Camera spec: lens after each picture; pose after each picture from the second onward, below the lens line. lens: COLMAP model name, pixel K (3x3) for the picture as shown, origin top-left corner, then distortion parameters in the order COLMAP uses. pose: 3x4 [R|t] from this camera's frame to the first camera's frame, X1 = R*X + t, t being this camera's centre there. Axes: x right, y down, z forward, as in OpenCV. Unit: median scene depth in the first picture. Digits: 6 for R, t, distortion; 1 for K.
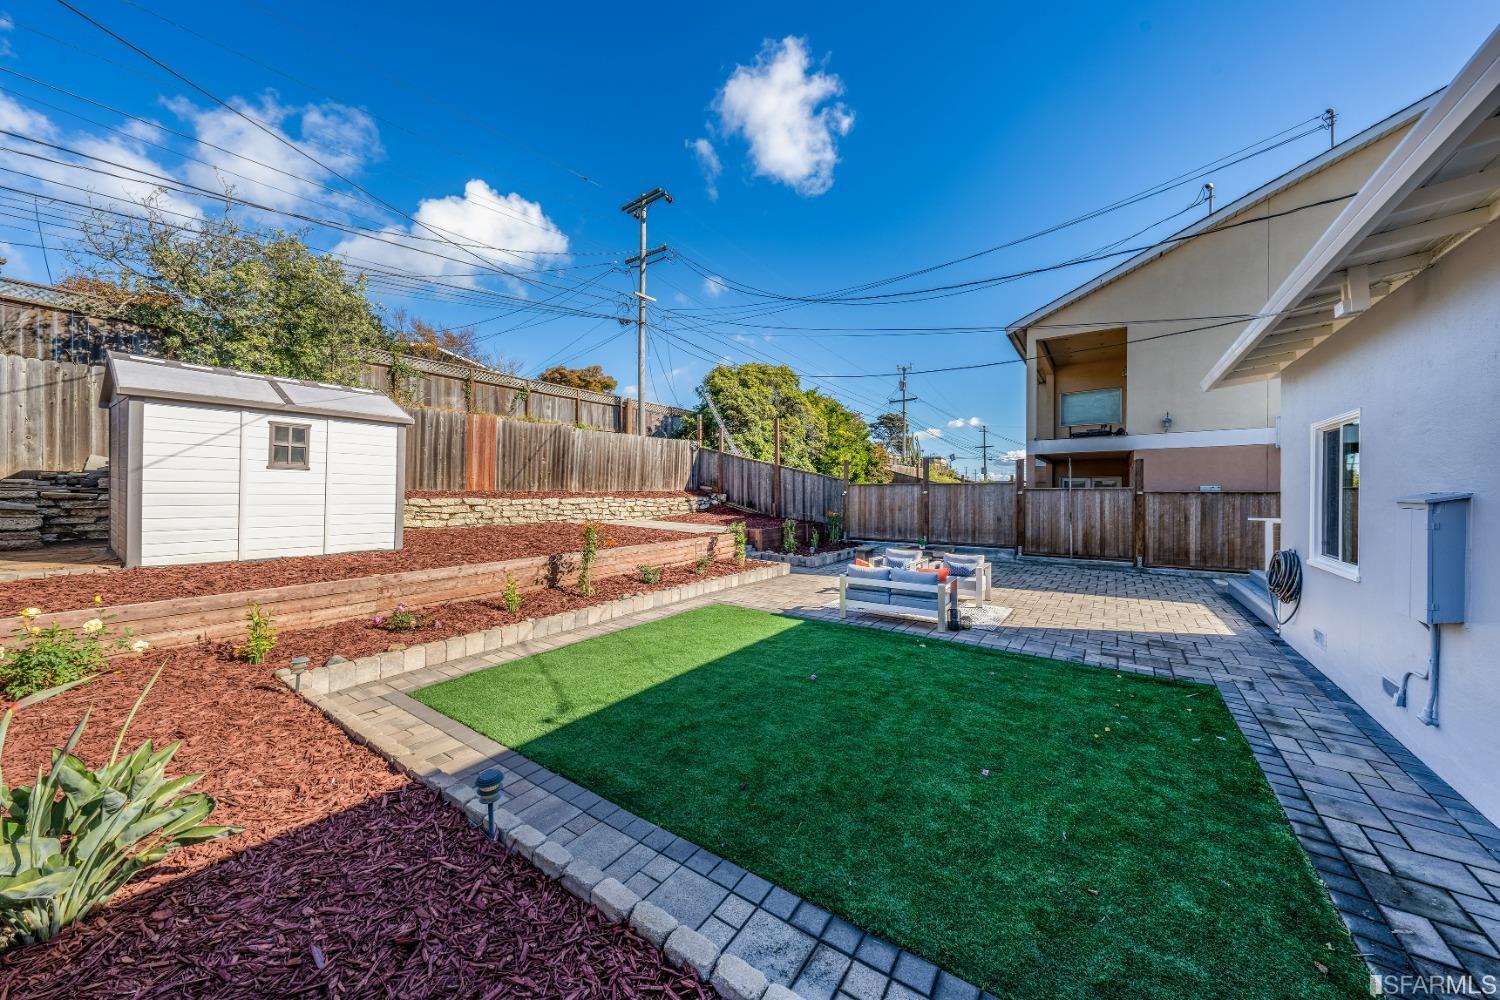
lens RADIAL K [[507.1, 0, 750.0], [0, 507.1, 500.0], [0, 0, 1]] dist [-0.000009, -0.000014]
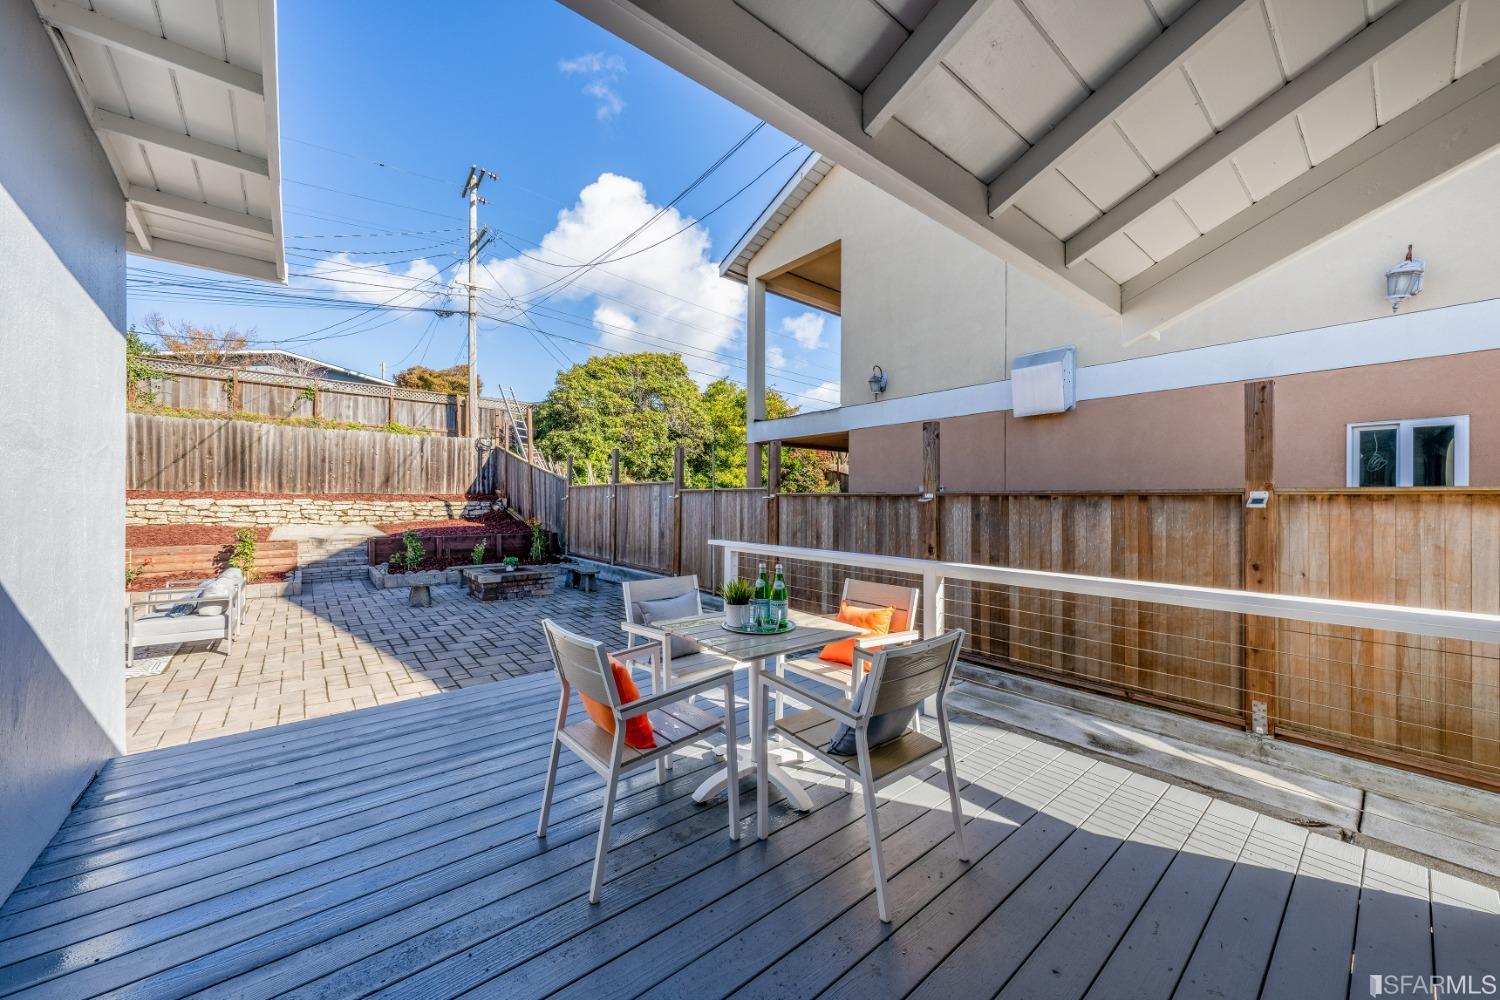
lens RADIAL K [[526.1, 0, 750.0], [0, 526.1, 500.0], [0, 0, 1]] dist [0.007646, -0.000007]
pose [[0.960099, 0.008439, -0.279533, 0.809756], [-0.014768, 0.999680, -0.020545, 0.003680], [0.279270, 0.023853, 0.959916, 0.333185]]
